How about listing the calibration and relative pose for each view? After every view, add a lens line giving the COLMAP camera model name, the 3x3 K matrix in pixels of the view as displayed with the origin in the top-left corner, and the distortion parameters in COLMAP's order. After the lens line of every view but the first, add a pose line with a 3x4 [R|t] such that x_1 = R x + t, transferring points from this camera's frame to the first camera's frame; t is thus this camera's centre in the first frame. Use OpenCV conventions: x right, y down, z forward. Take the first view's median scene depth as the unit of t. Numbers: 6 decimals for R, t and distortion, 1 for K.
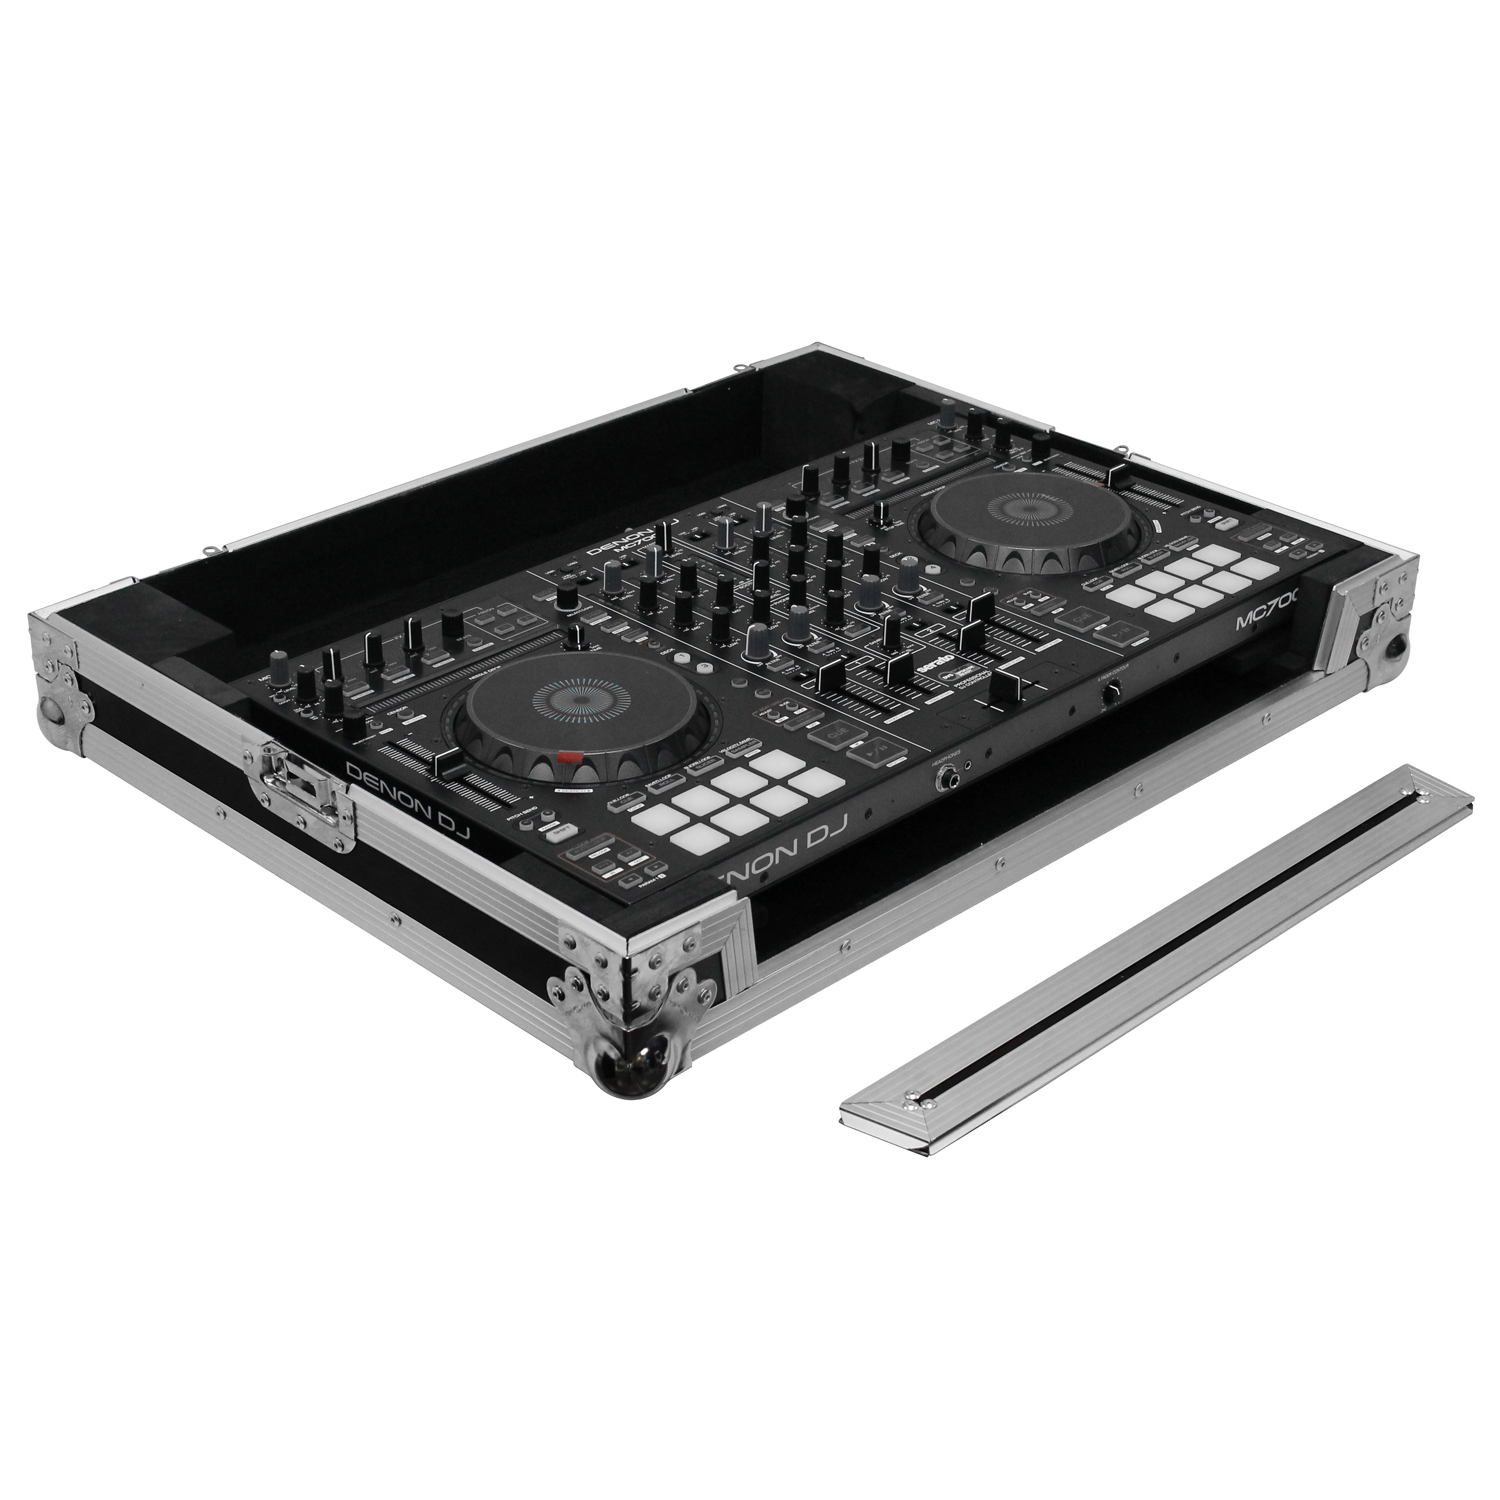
lens RADIAL K [[2776.0, 0, 749.7], [0, 2776.0, 748.6], [0, 0, 1]] dist [-0.068864, 0.000000]
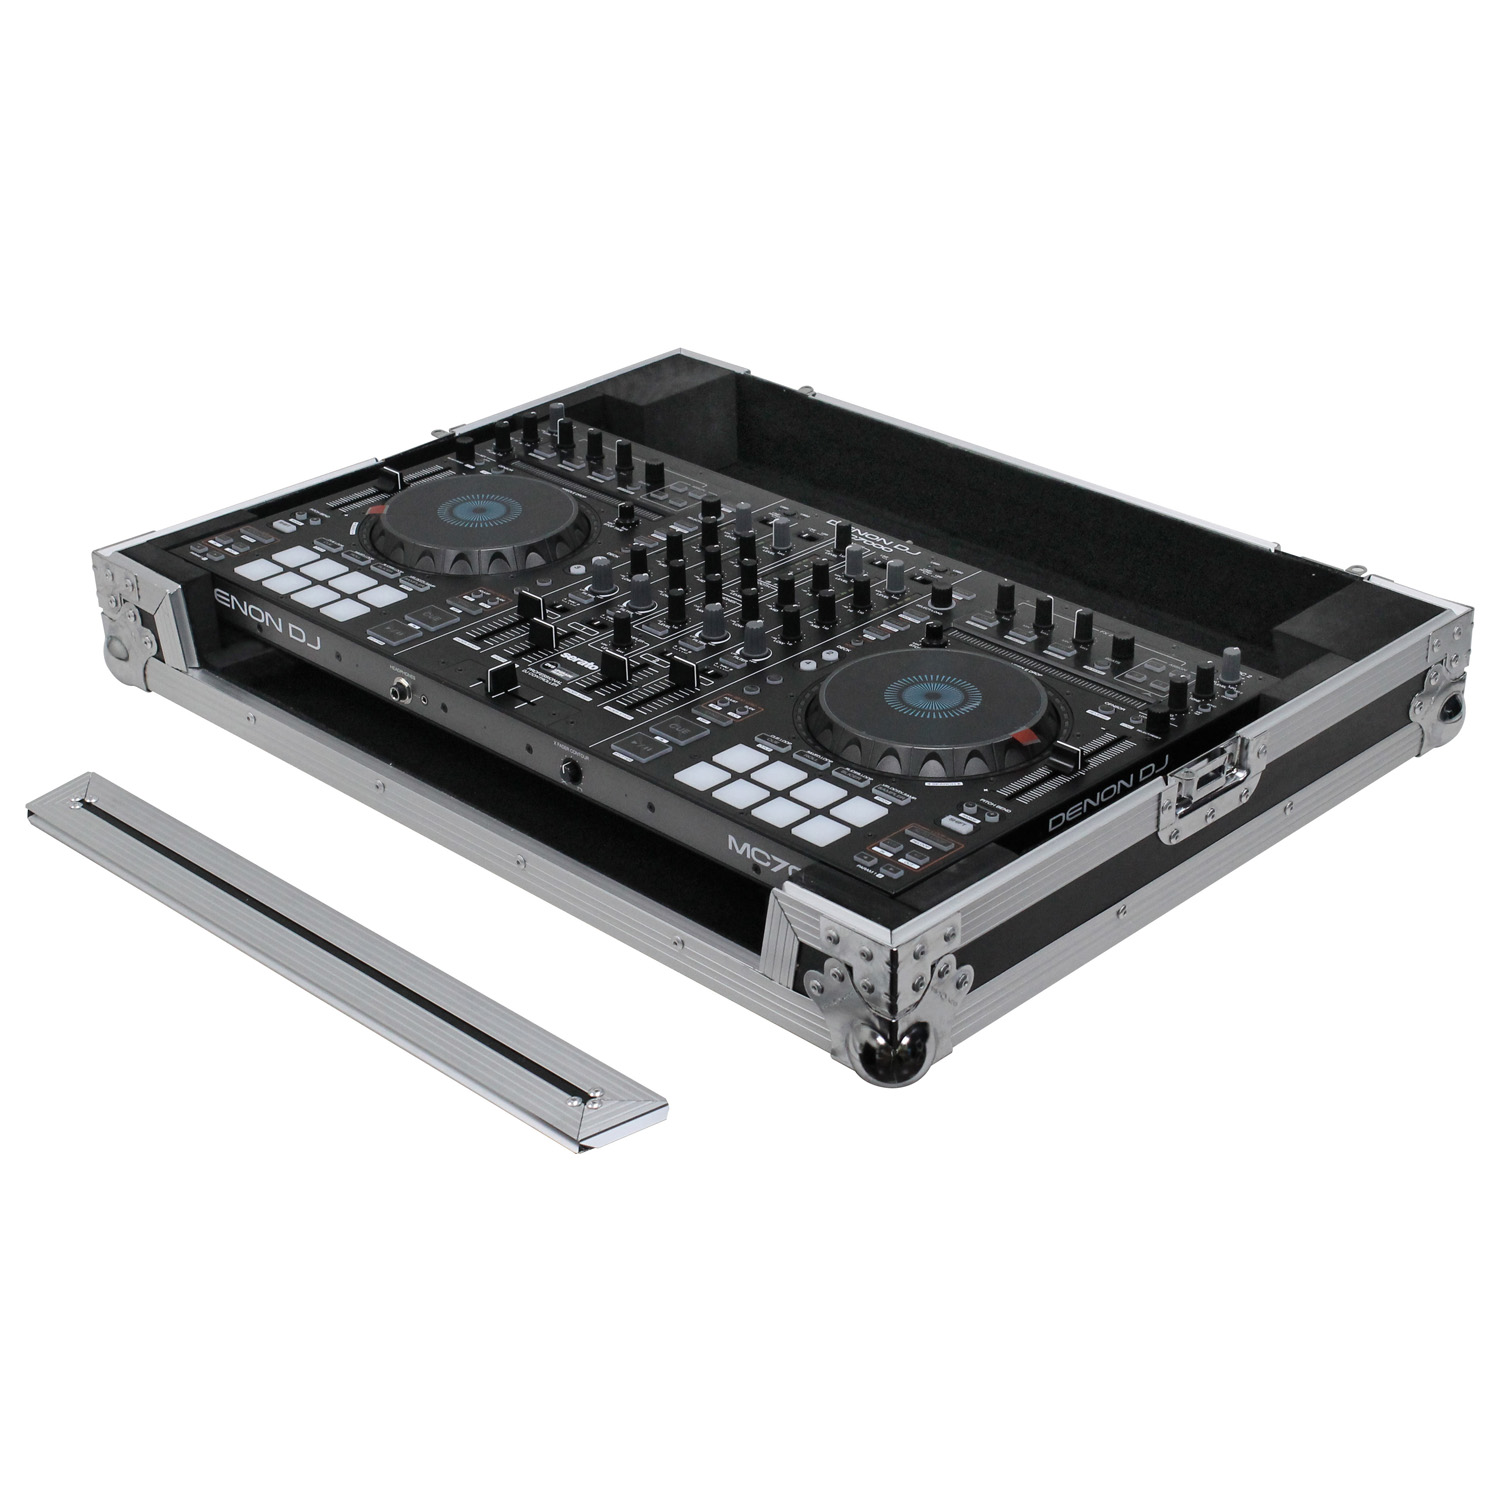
lens RADIAL K [[2776.0, 0, 750.0], [0, 2776.0, 751.9], [0, 0, 1]] dist [-0.068864, 0.000000]
pose [[0.005610, 0.455885, -0.890021, 0.986416], [-0.463381, 0.789894, 0.401678, -0.441268], [0.886142, 0.410165, 0.215680, 0.853436]]
